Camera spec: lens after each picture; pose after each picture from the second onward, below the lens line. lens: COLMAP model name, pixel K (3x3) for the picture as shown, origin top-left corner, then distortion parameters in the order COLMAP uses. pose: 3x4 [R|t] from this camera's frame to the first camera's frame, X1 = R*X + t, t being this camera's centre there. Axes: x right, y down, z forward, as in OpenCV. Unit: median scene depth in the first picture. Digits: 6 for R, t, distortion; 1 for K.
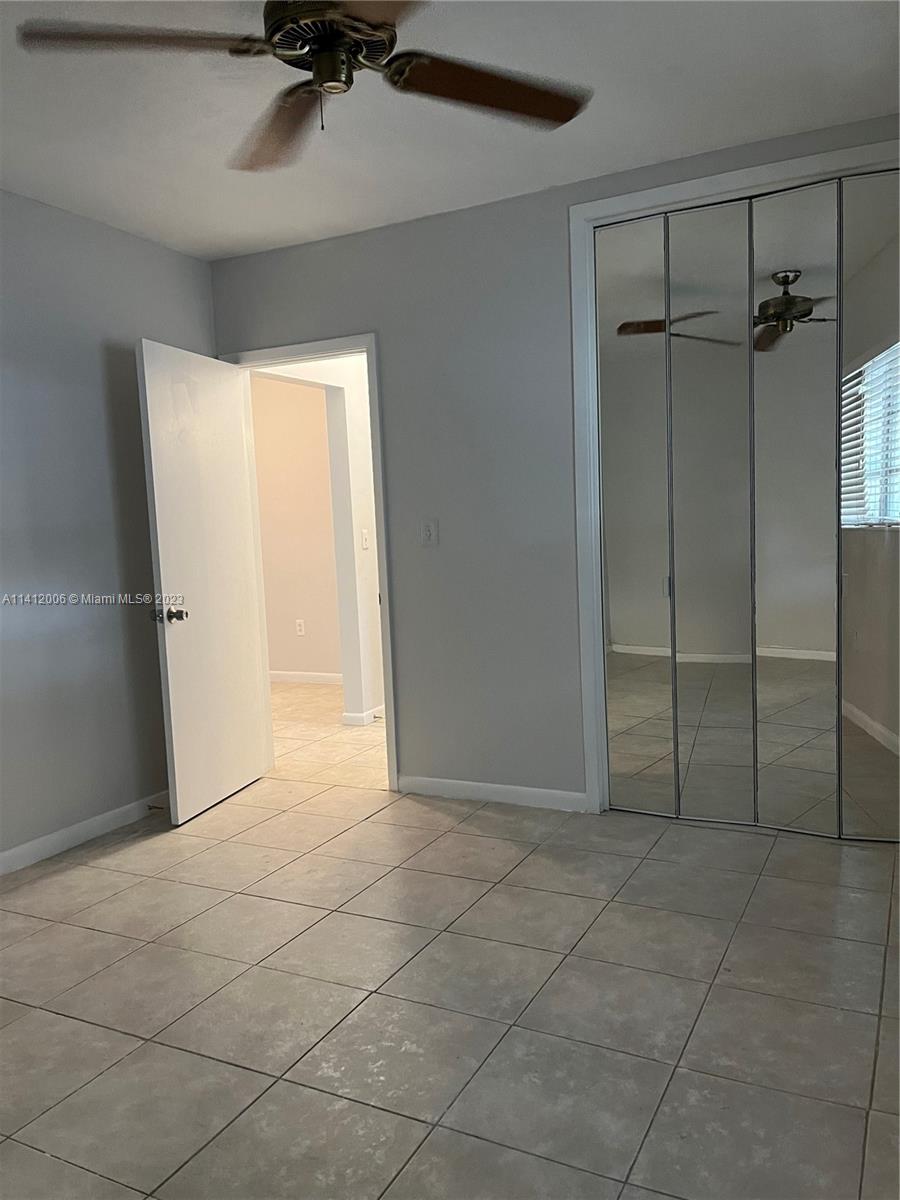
lens RADIAL K [[913.2, 0, 449.6], [0, 913.2, 619.0], [0, 0, 1]] dist [0.086320, -0.115236]
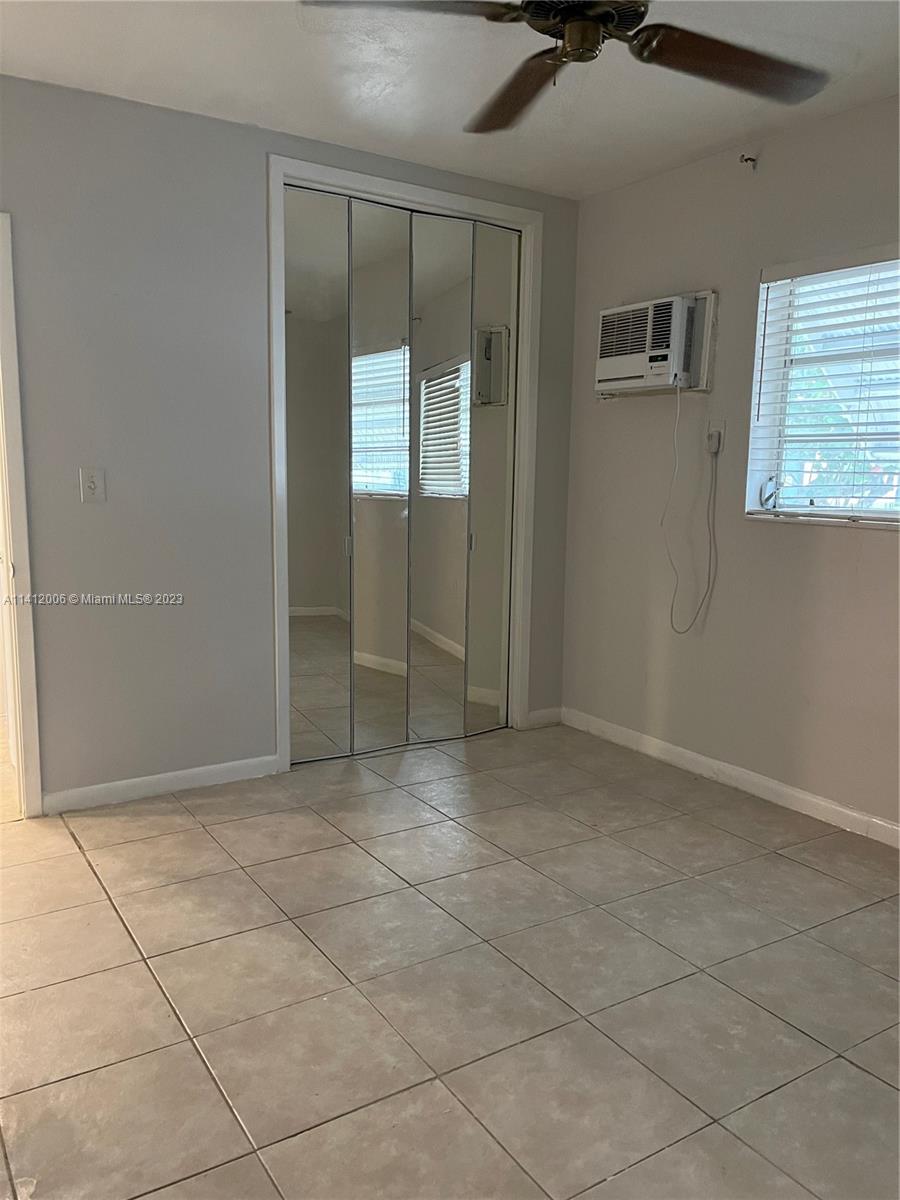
lens RADIAL K [[913.2, 0, 449.6], [0, 913.2, 619.0], [0, 0, 1]] dist [0.086320, -0.115236]
pose [[0.493706, -0.085775, 0.865388, -0.656902], [0.054234, 0.996224, 0.067802, -0.016144], [-0.867936, 0.013459, 0.496493, 0.359421]]
